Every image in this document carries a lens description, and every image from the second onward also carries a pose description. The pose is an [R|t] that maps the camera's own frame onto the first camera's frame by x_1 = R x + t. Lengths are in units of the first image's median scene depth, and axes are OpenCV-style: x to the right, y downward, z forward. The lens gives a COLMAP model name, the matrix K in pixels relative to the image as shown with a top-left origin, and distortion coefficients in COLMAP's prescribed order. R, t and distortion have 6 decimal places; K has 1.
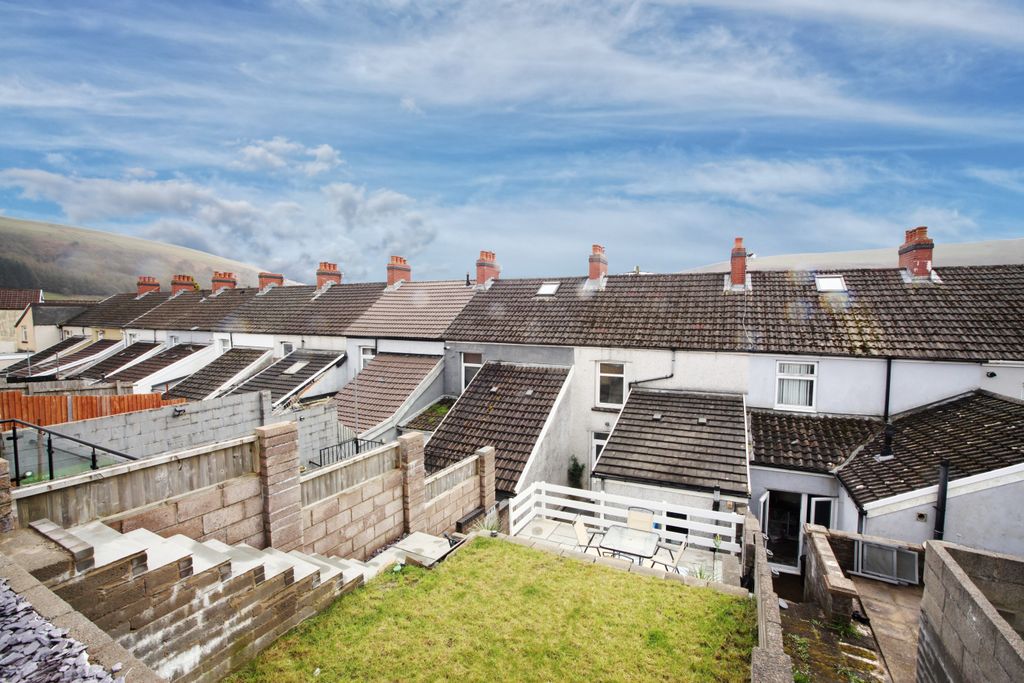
lens RADIAL K [[436.5, 0, 516.5], [0, 436.5, 348.8], [0, 0, 1]] dist [-0.053698, 0.005049]
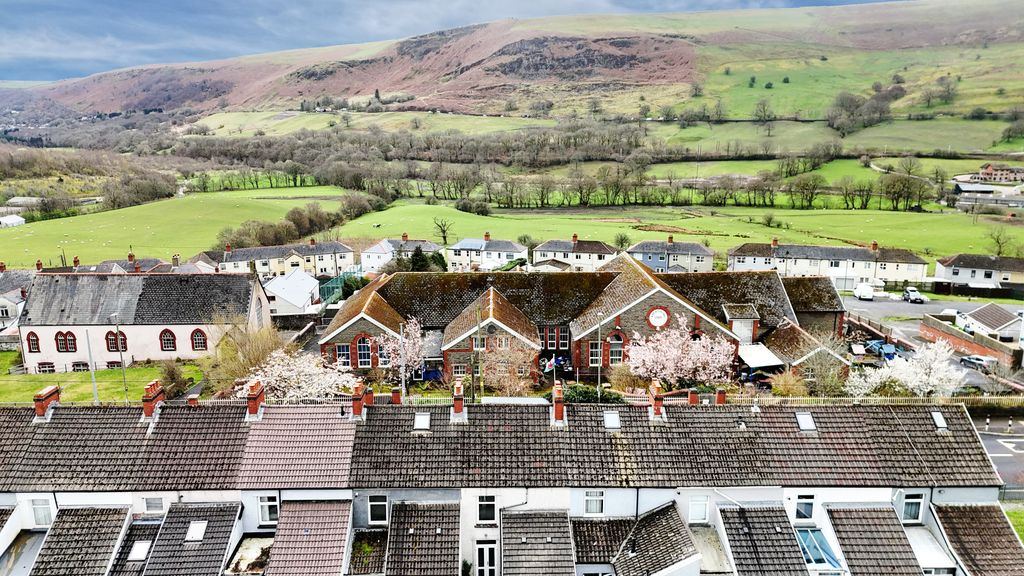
lens RADIAL K [[747.1, 0, 506.8], [0, 747.1, 285.4], [0, 0, 1]] dist [0.085159, -0.080384]
pose [[0.890681, -0.112060, 0.440602, -0.867702], [0.034346, 0.982963, 0.180568, -1.274299], [-0.453329, -0.145696, 0.879355, -1.334901]]
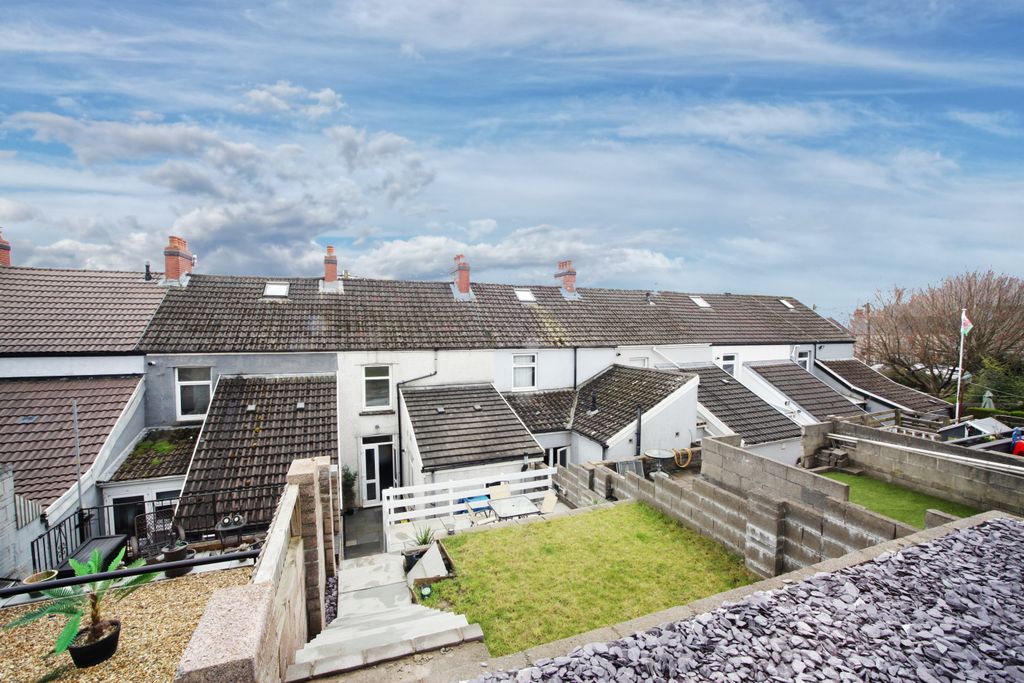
lens RADIAL K [[436.5, 0, 507.0], [0, 436.5, 345.2], [0, 0, 1]] dist [-0.053698, 0.005049]
pose [[0.686376, -0.040205, 0.726135, -0.343307], [0.052181, 0.998620, 0.005969, -0.007222], [-0.725373, 0.033793, 0.687526, 0.093004]]
